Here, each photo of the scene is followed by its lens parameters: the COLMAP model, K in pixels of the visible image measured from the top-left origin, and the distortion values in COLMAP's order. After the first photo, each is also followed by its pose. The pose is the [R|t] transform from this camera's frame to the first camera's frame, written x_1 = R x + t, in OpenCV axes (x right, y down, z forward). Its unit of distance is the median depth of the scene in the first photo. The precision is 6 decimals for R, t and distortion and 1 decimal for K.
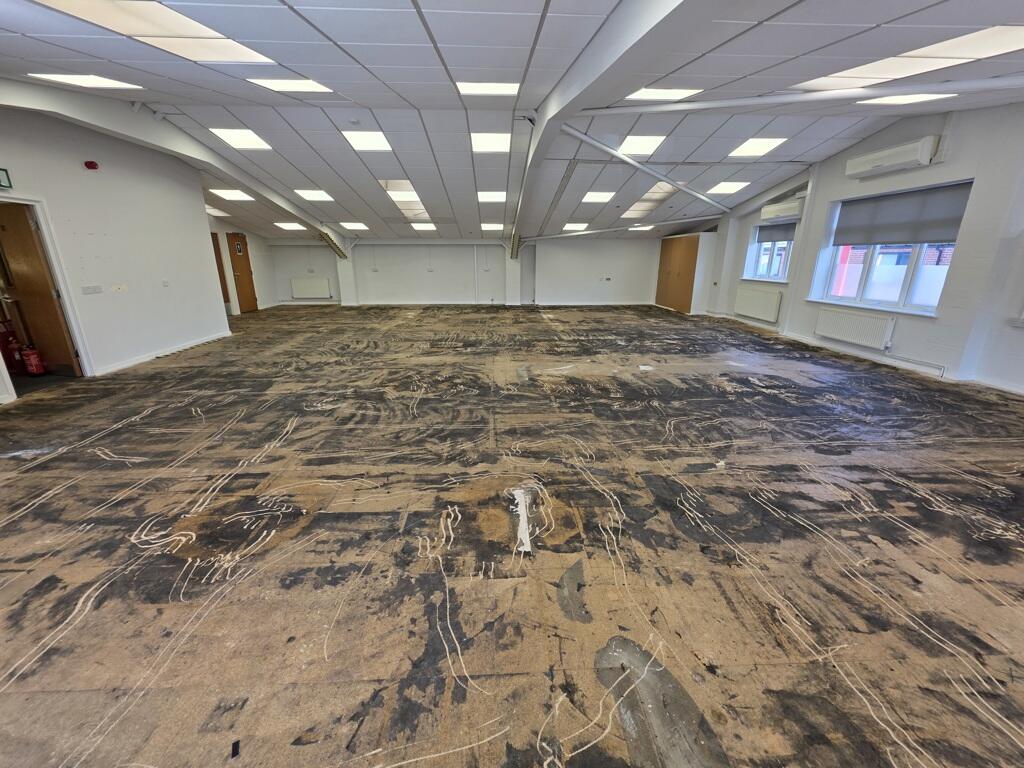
lens RADIAL K [[417.2, 0, 512.0], [0, 417.2, 384.0], [0, 0, 1]] dist [-0.000747, -0.000495]
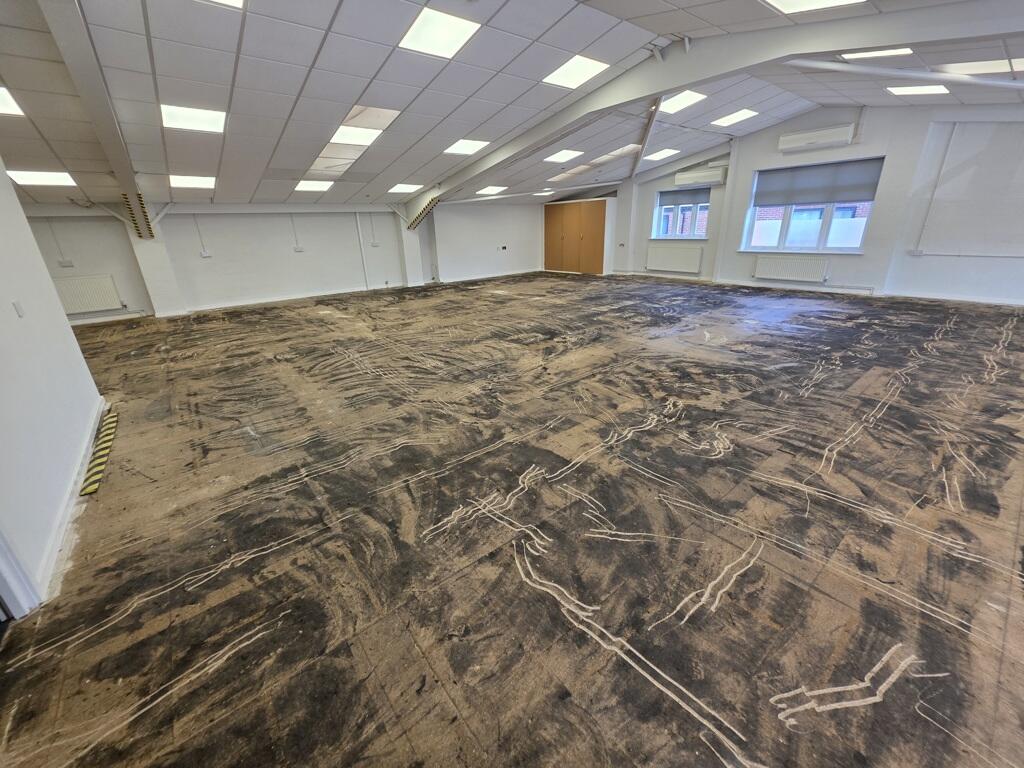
lens RADIAL K [[410.0, 0, 512.0], [0, 410.0, 384.0], [0, 0, 1]] dist [0.000040, -0.000388]
pose [[0.801096, -0.241817, 0.547512, -0.614899], [0.205003, 0.970278, 0.128586, -0.113469], [-0.562333, 0.009232, 0.826859, 0.370315]]
